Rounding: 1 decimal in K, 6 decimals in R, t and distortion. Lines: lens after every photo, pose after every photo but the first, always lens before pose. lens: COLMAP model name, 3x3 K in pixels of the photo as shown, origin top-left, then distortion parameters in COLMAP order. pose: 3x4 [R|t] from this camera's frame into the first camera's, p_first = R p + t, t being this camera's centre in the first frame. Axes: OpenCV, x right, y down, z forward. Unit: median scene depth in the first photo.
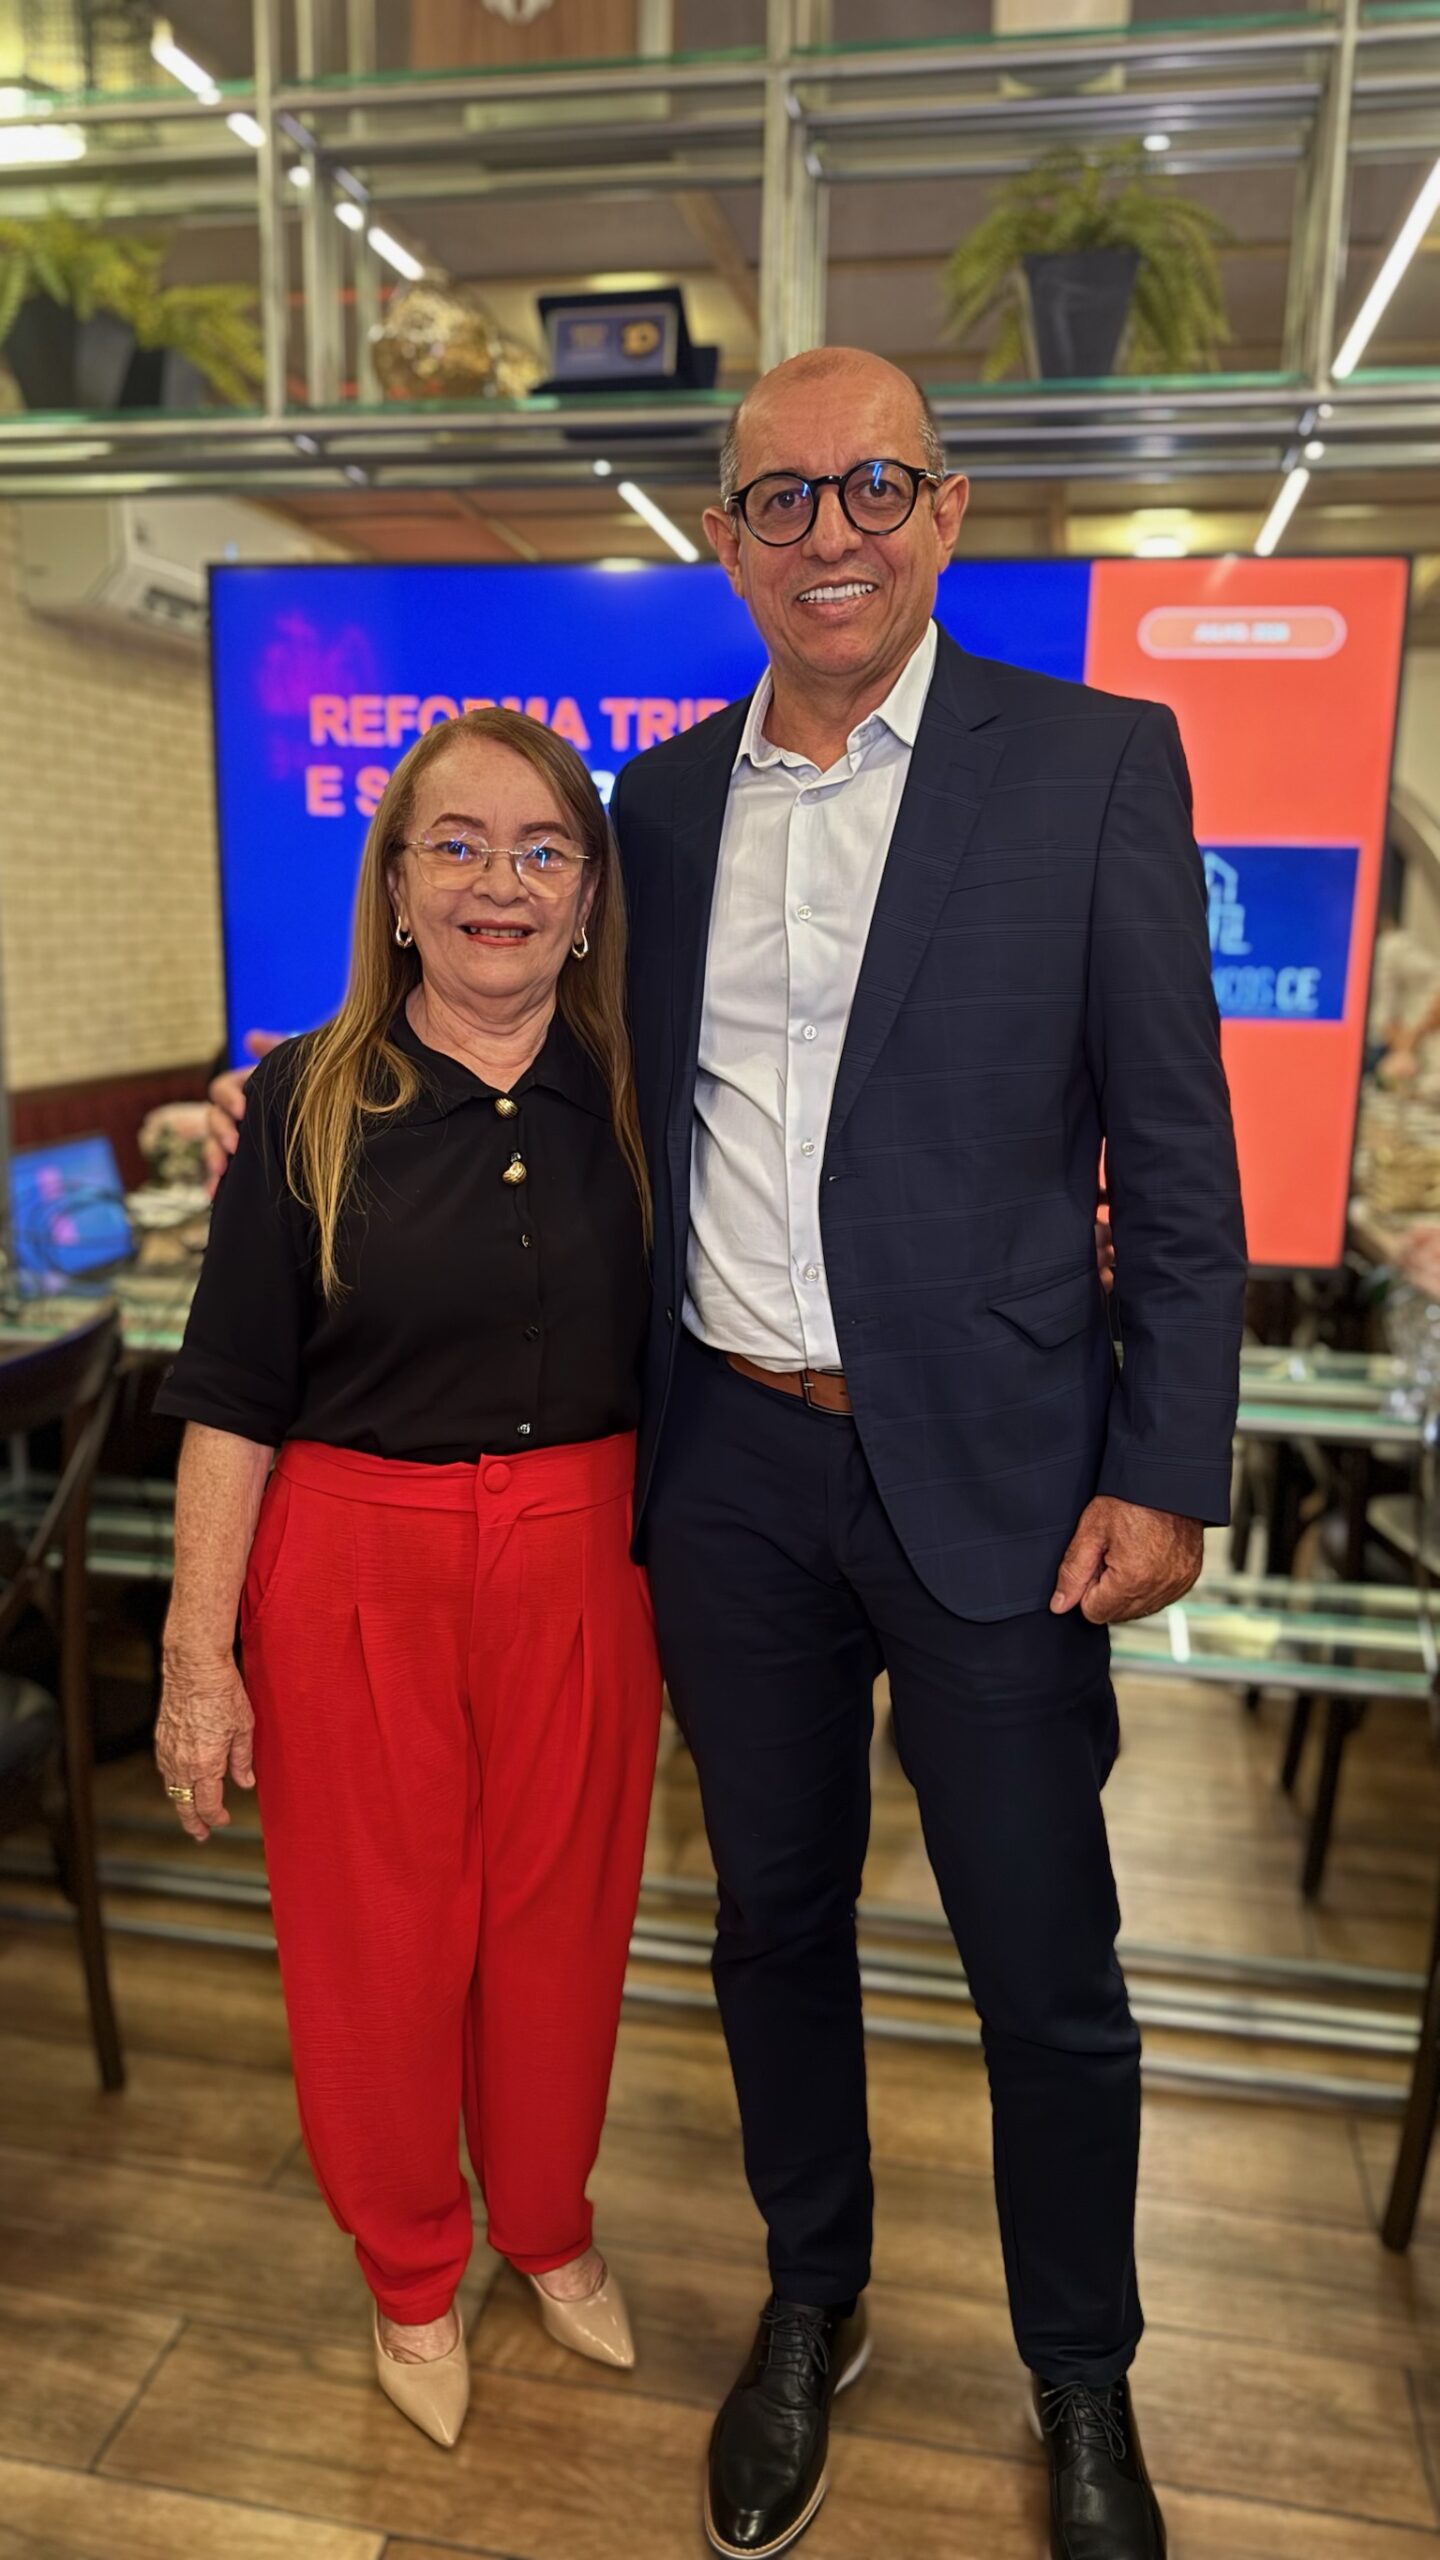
lens RADIAL K [[1830.0, 0, 719.5], [0, 1830.0, 1278.0], [0, 0, 1]] dist [0.009560, -0.015069]
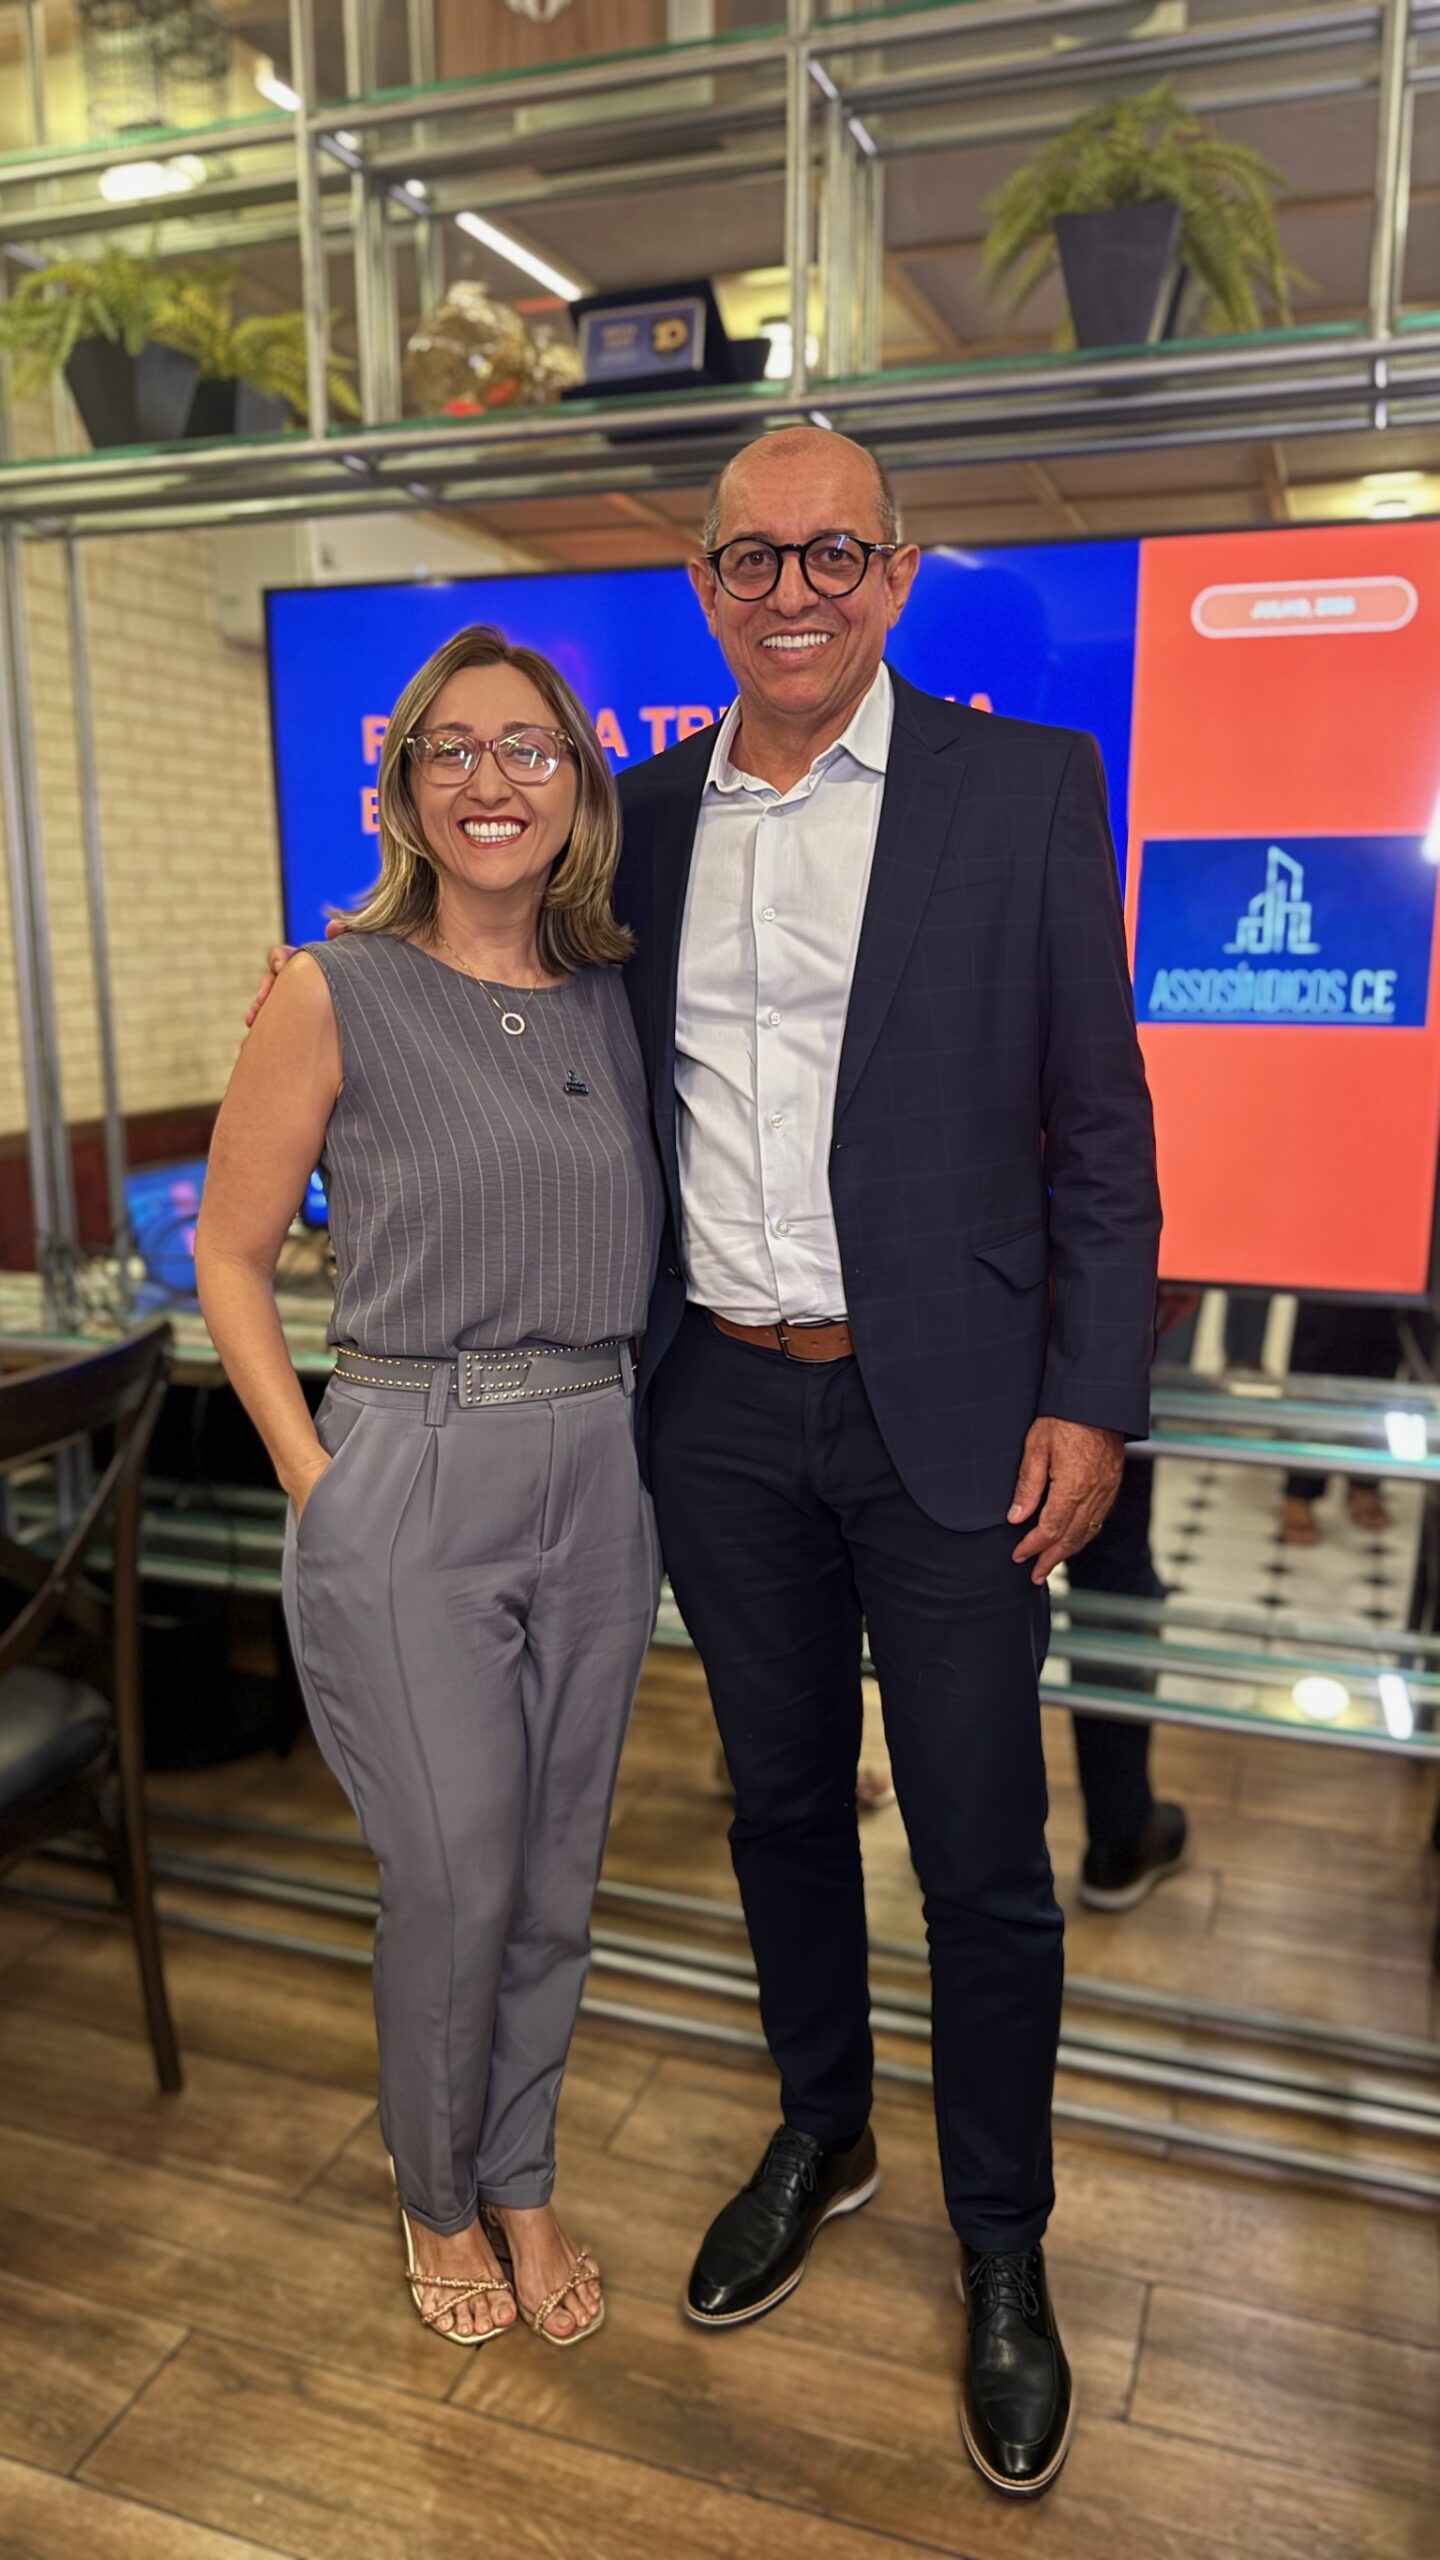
lens RADIAL K [[1832.4, 0, 719.0], [0, 1832.4, 1277.4], [0, 0, 1]] dist [0.005367, -0.010028]
pose [[0.988325, 0.007024, -0.152196, 0.144157], [-0.006878, 0.999975, 0.001487, -0.015216], [0.152203, -0.000423, 0.988349, 0.045206]]
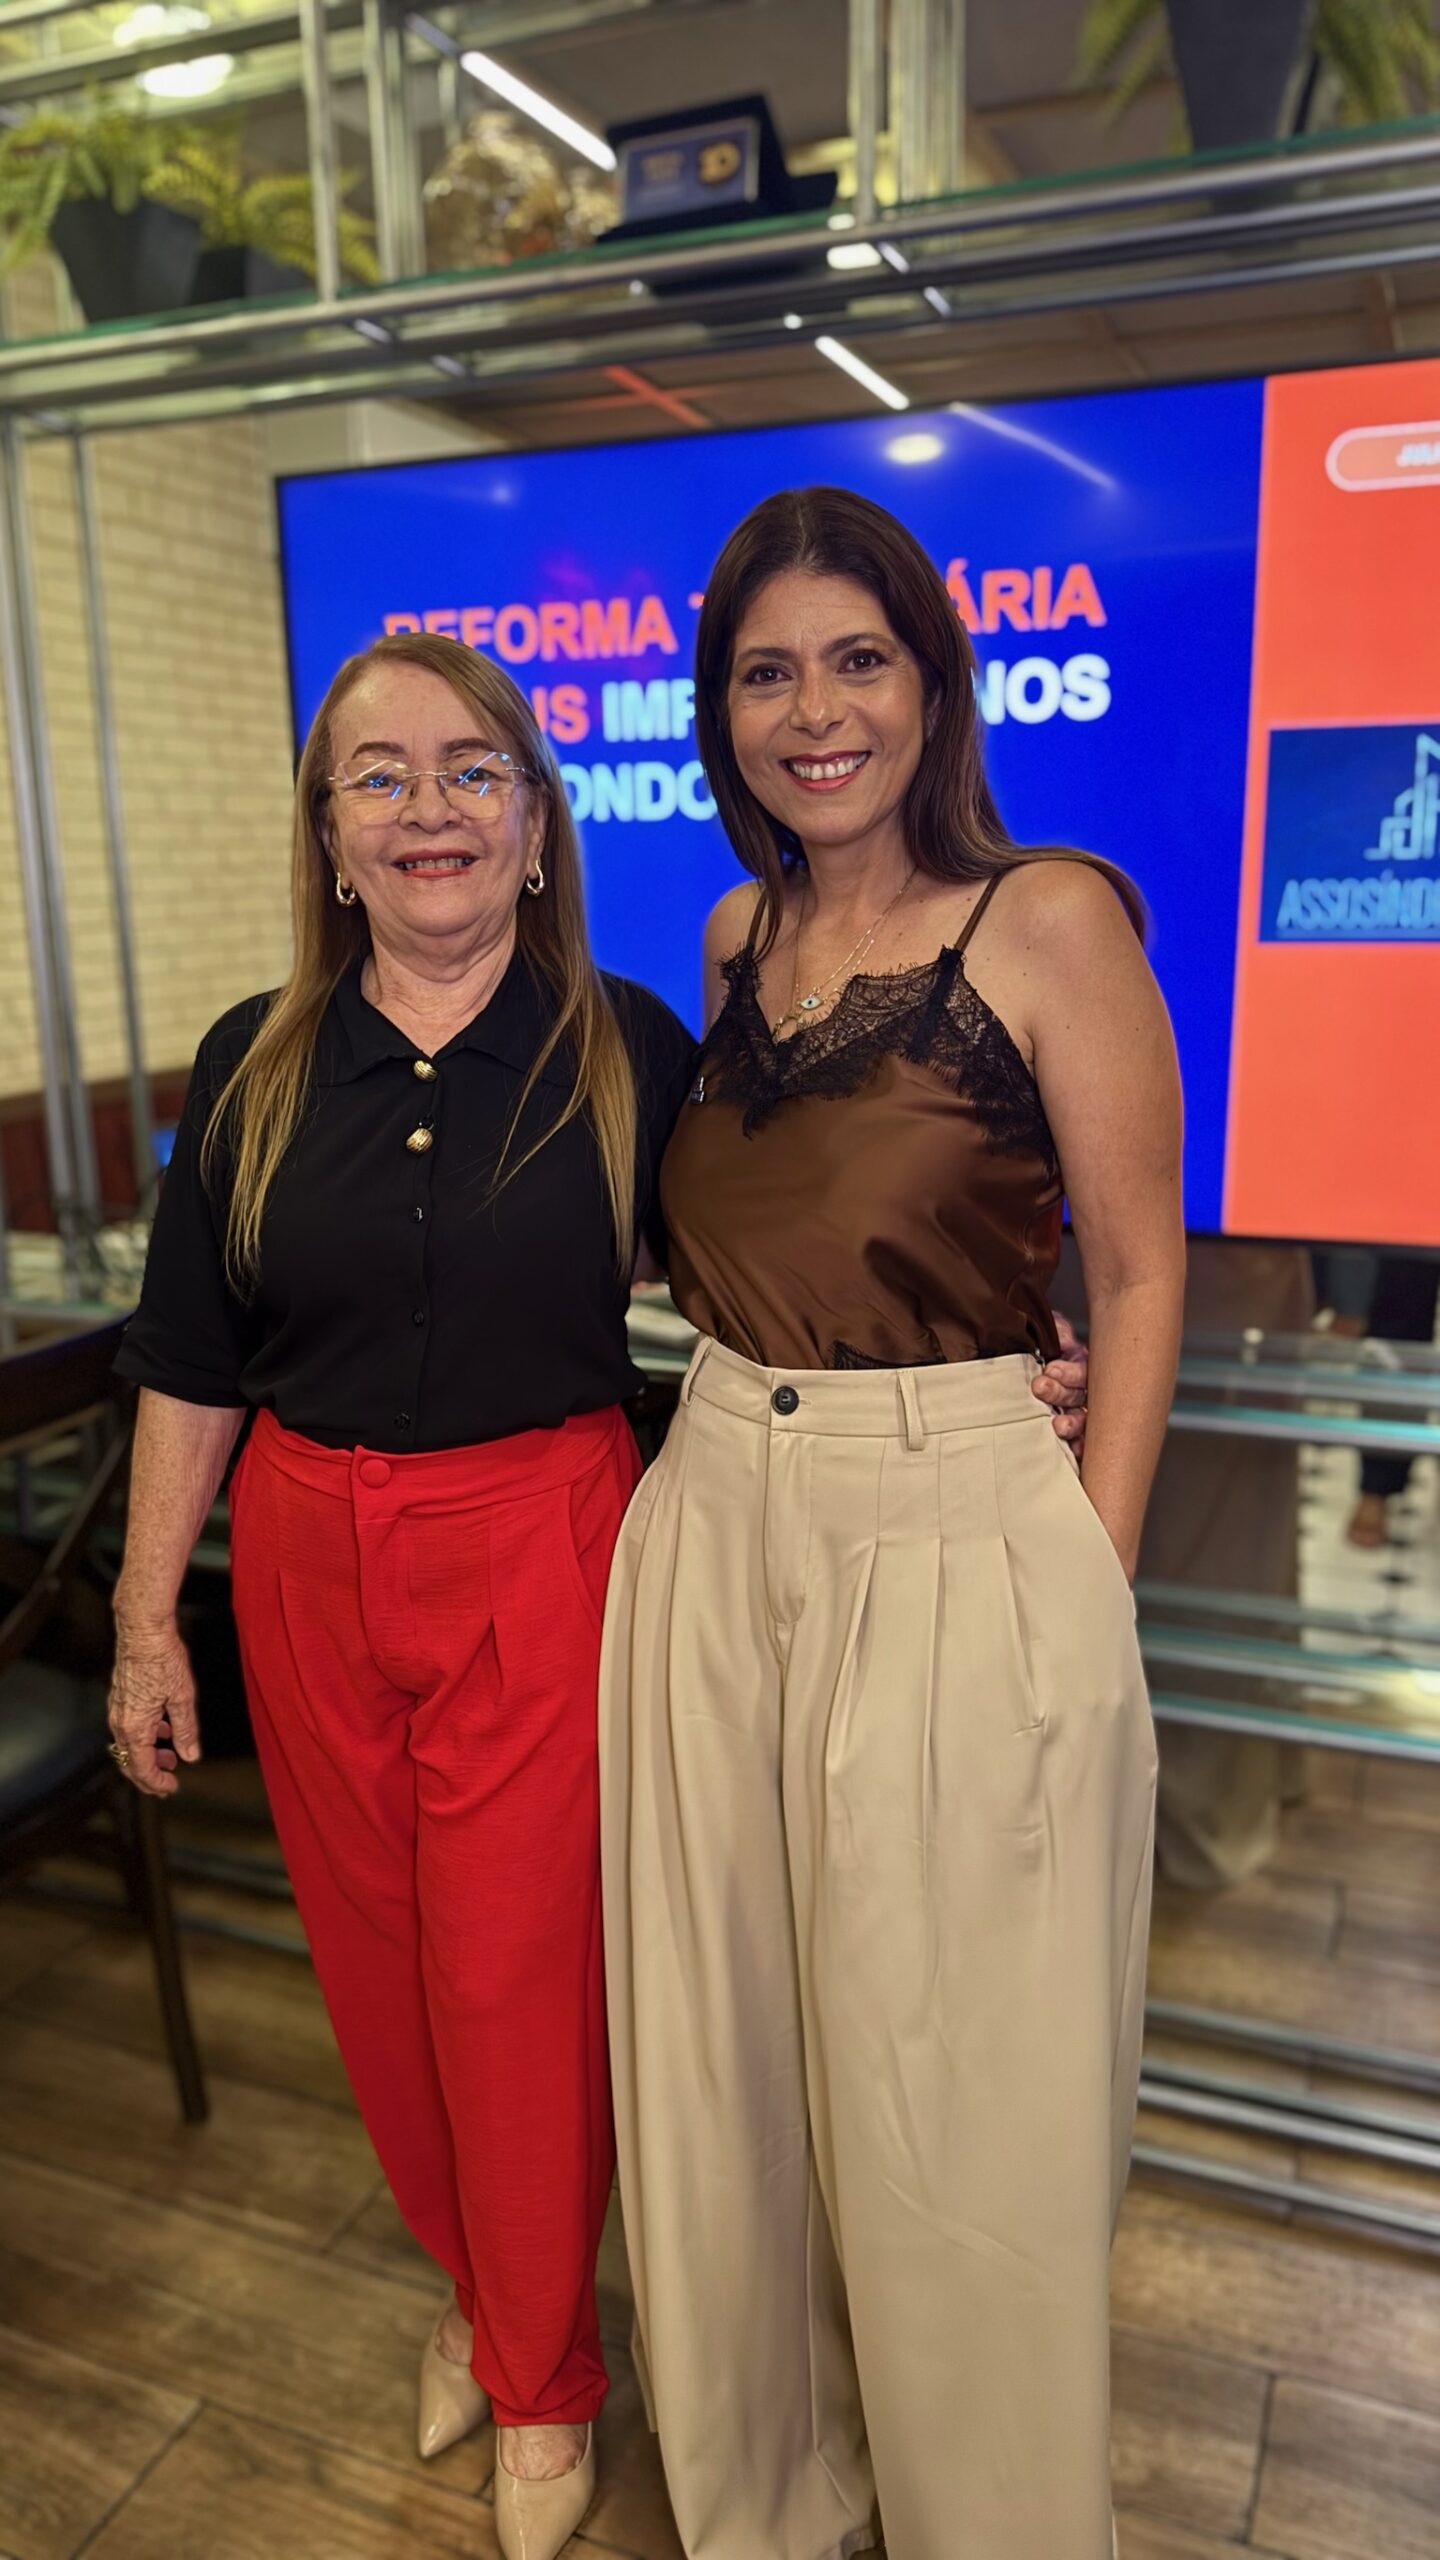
lens RADIAL K [[1836.0, 0, 718.5], [0, 1836.0, 1272.1], [0, 0, 1]] dist [-0.002420, -0.001101]
pose [[0.979385, 0.006329, -0.201905, 0.141512], [-0.001237, 0.999678, 0.025336, -0.020572], [0.202001, -0.024564, 0.979077, 0.165054]]
